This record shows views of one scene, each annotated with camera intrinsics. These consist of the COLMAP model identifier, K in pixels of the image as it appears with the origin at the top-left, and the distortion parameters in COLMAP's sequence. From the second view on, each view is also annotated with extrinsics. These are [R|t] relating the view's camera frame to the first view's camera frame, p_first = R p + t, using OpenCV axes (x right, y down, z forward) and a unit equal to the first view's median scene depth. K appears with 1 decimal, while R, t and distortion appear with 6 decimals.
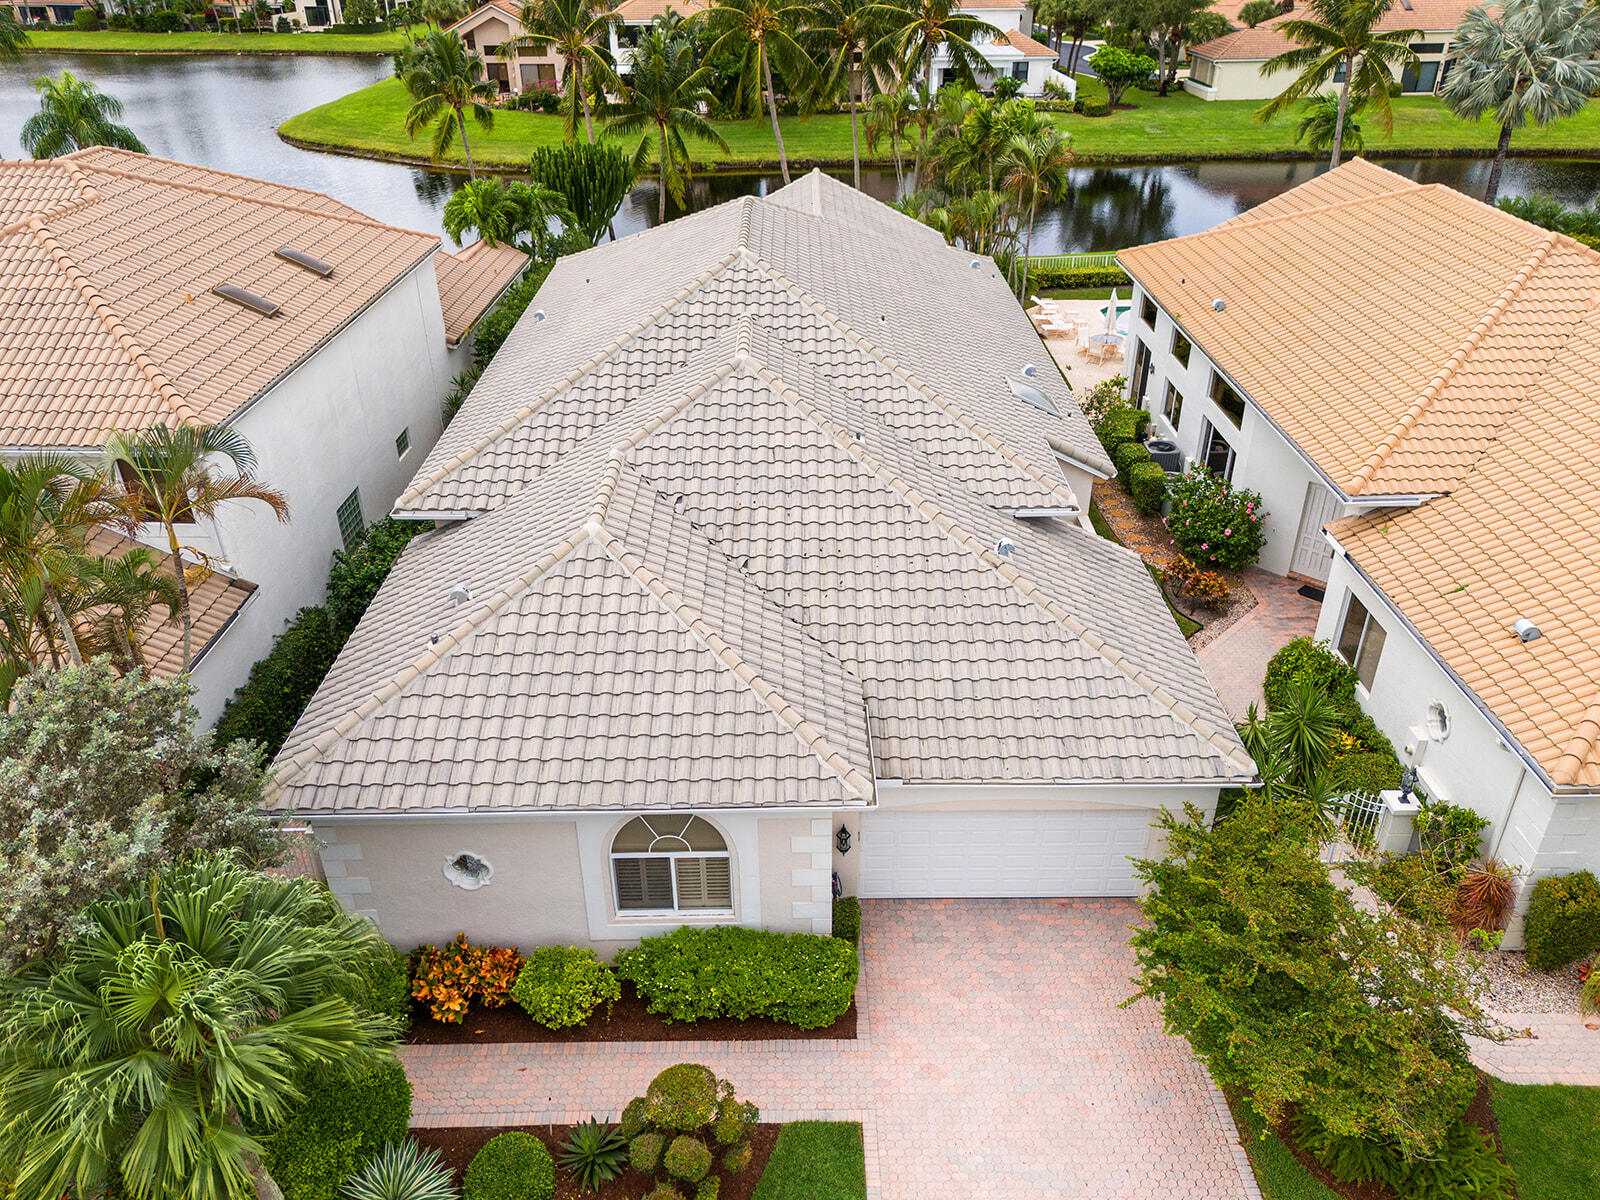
lens RADIAL K [[1189.1, 0, 803.9], [0, 1189.1, 604.8], [0, 0, 1]] dist [0.072524, -0.064307]
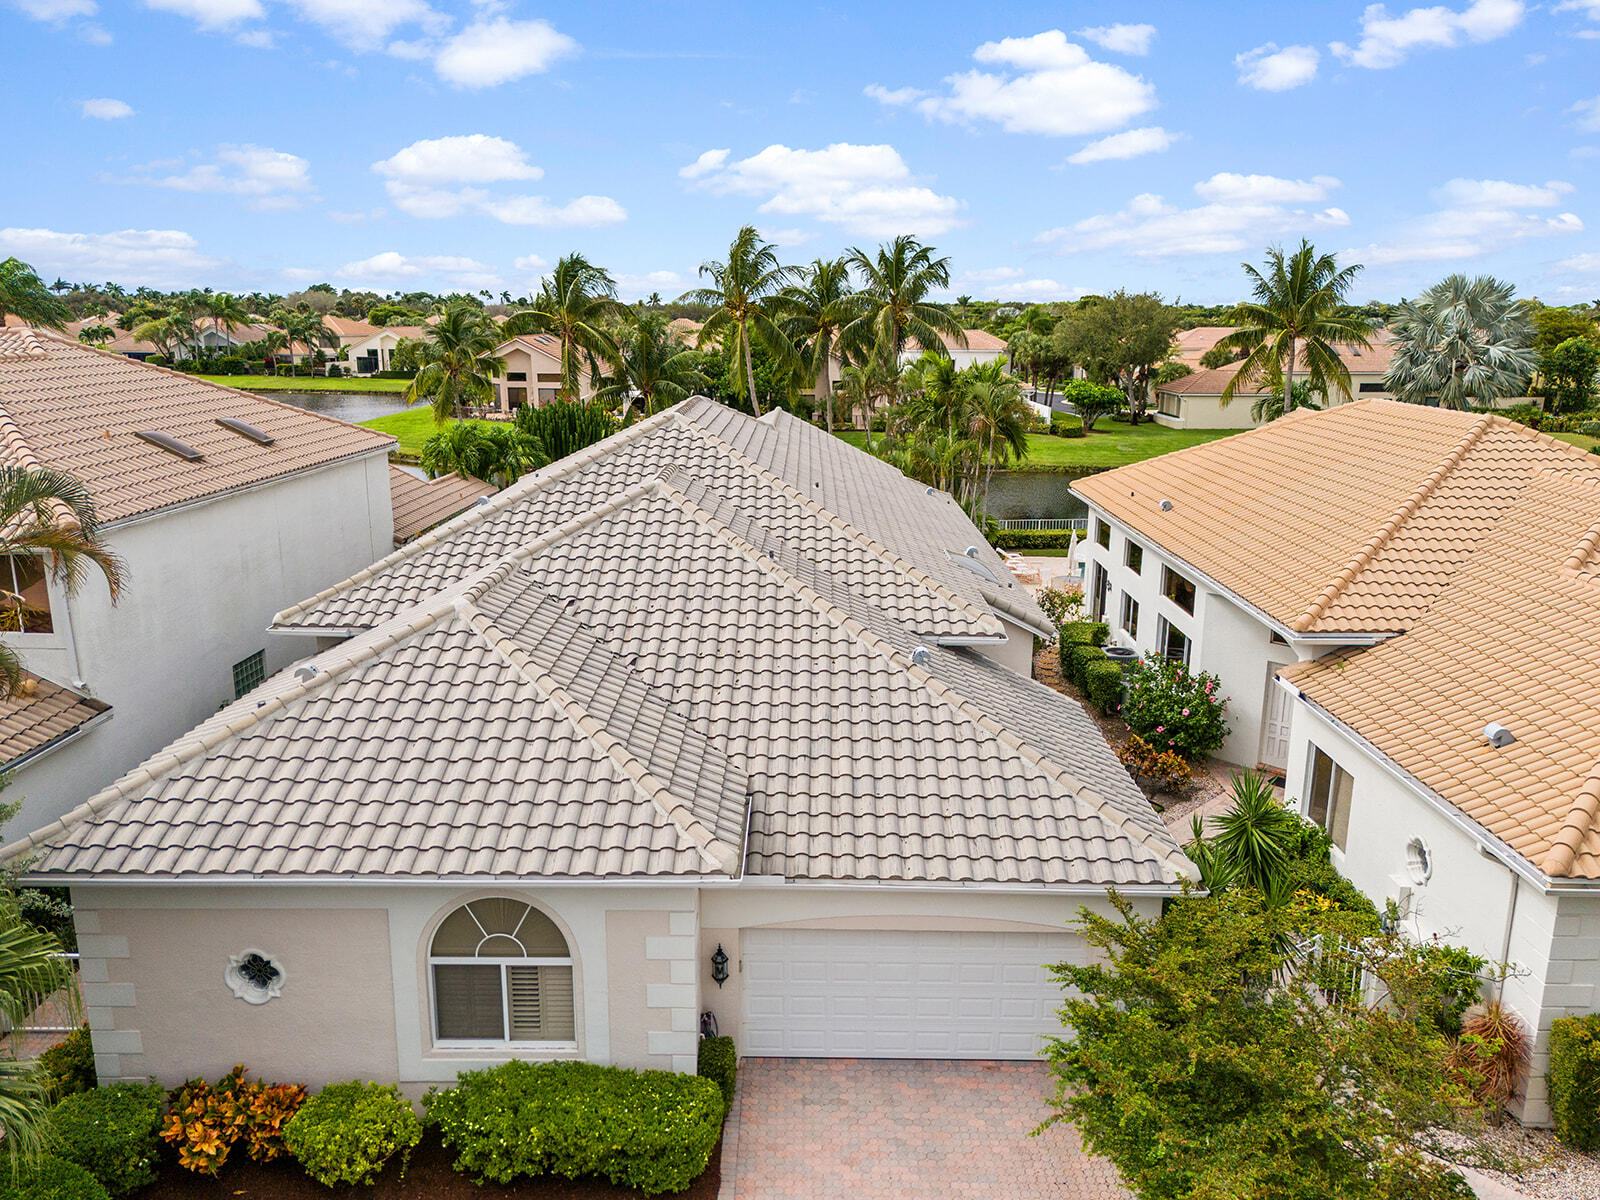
lens RADIAL K [[1189.1, 0, 804.3], [0, 1189.1, 597.6], [0, 0, 1]] dist [0.072524, -0.064307]
pose [[0.999787, 0.017883, -0.010293, 0.093048], [-0.020078, 0.958179, -0.285465, 0.181553], [0.004757, 0.285610, 0.958334, 0.114603]]
